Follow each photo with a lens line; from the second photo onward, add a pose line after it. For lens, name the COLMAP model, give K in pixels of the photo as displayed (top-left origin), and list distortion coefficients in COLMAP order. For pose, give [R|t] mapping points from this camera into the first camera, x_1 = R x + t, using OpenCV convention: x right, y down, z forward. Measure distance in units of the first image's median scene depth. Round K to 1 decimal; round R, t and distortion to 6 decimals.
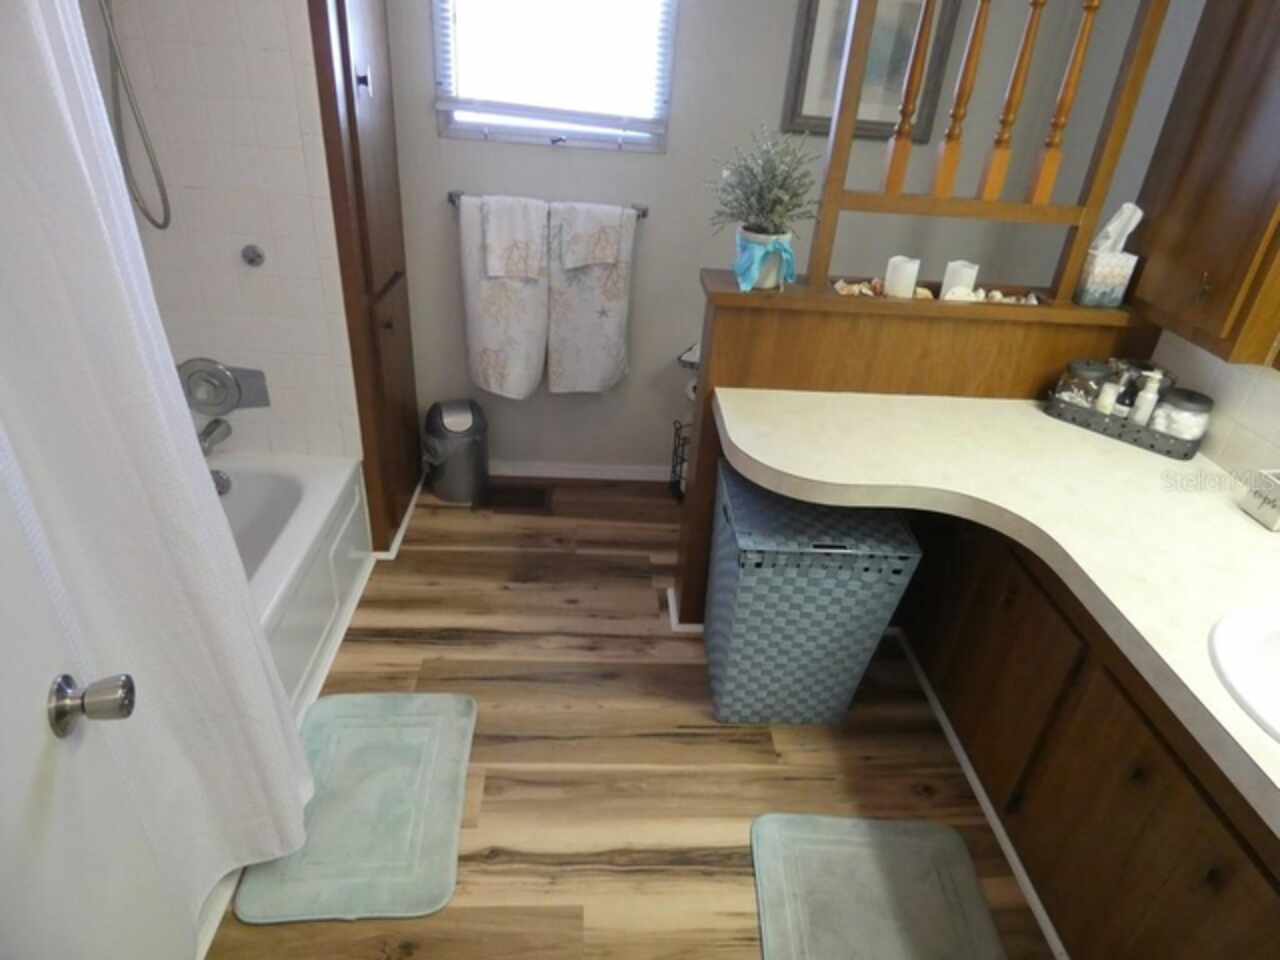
lens RADIAL K [[763.5, 0, 643.8], [0, 763.5, 485.0], [0, 0, 1]] dist [-0.010698, 0.004617]
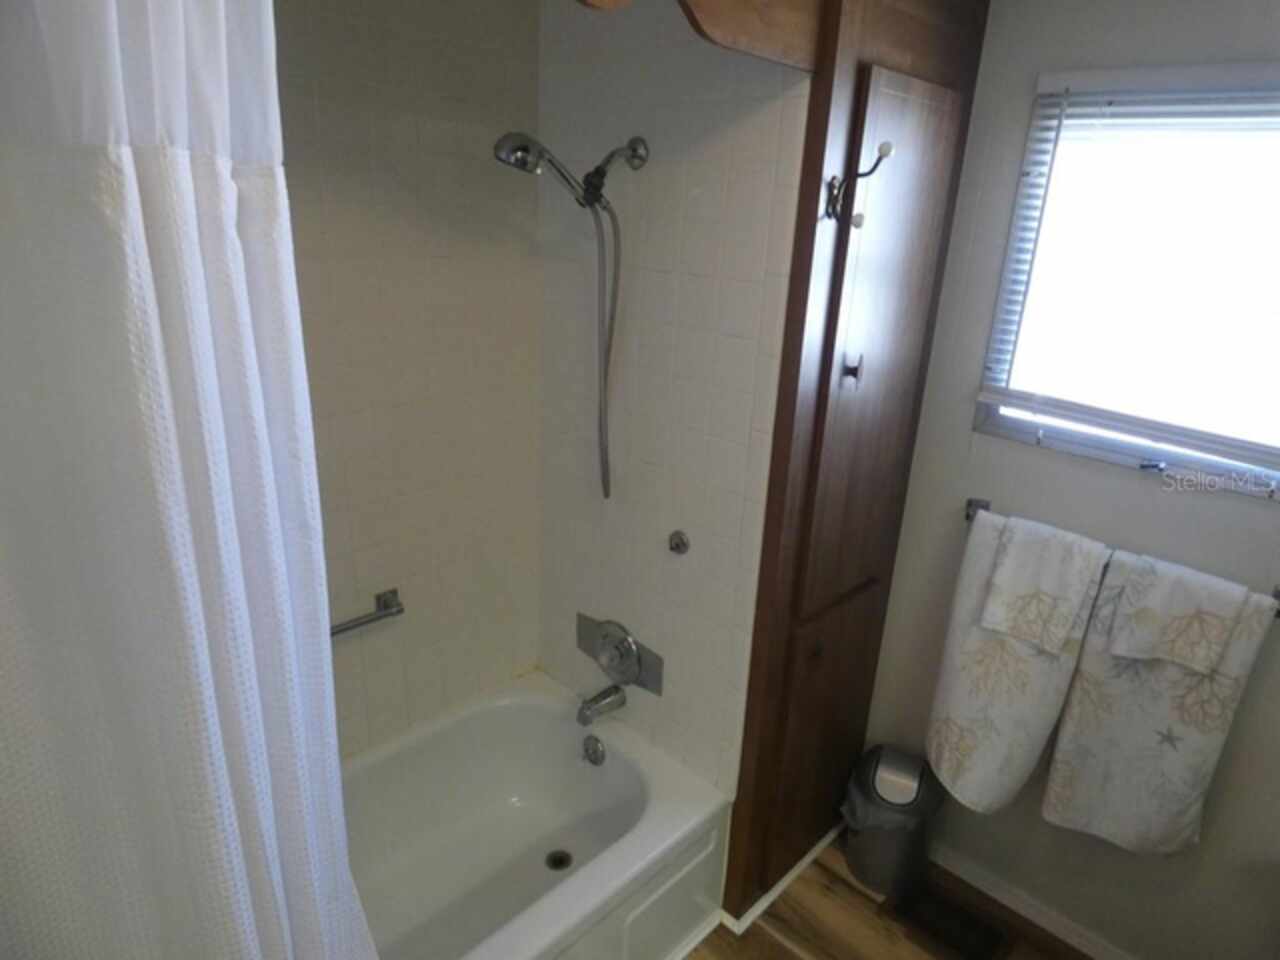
lens RADIAL K [[763.5, 0, 633.4], [0, 763.5, 473.8], [0, 0, 1]] dist [-0.010698, 0.004617]
pose [[0.675058, 0.196409, -0.711140, 0.048855], [-0.364375, 0.926904, -0.089886, -0.221548], [0.641504, 0.319800, 0.697281, 0.261695]]
